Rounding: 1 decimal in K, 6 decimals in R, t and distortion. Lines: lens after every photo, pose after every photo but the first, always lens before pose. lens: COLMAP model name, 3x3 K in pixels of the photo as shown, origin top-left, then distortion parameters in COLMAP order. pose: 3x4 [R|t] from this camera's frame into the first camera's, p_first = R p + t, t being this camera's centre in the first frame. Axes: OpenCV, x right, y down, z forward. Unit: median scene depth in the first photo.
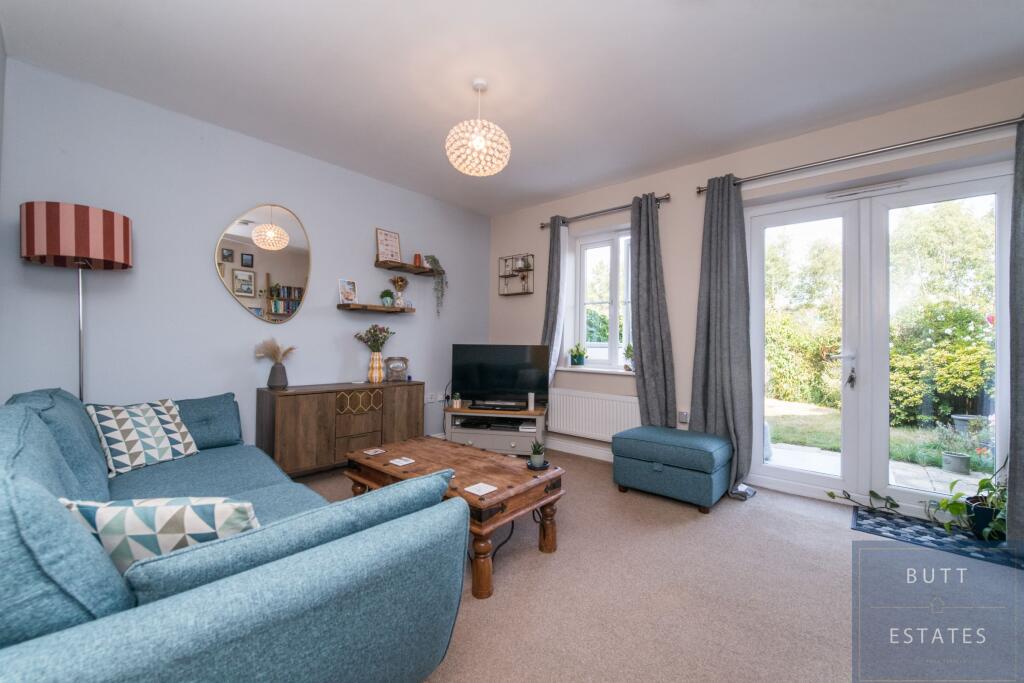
lens RADIAL K [[414.7, 0, 515.5], [0, 414.7, 341.0], [0, 0, 1]] dist [-0.000573, -0.000140]
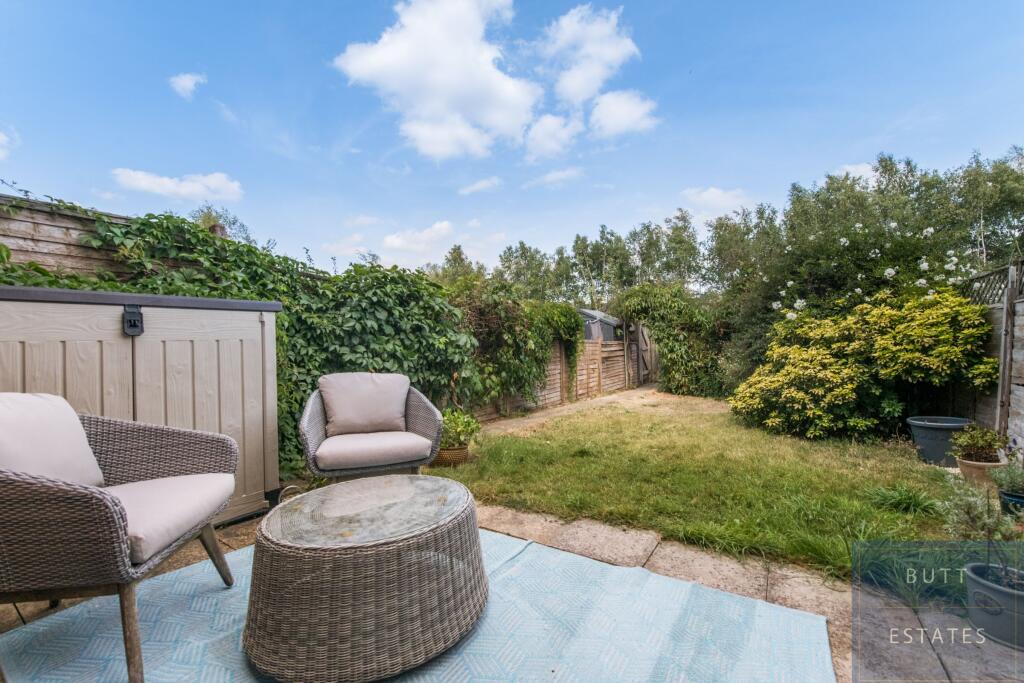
lens RADIAL K [[414.7, 0, 510.8], [0, 414.7, 339.2], [0, 0, 1]] dist [-0.000573, -0.000140]
pose [[0.990843, -0.041023, 0.128633, 0.429120], [0.041158, 0.999151, 0.001609, 0.047040], [-0.128590, 0.003700, 0.991691, 0.482233]]
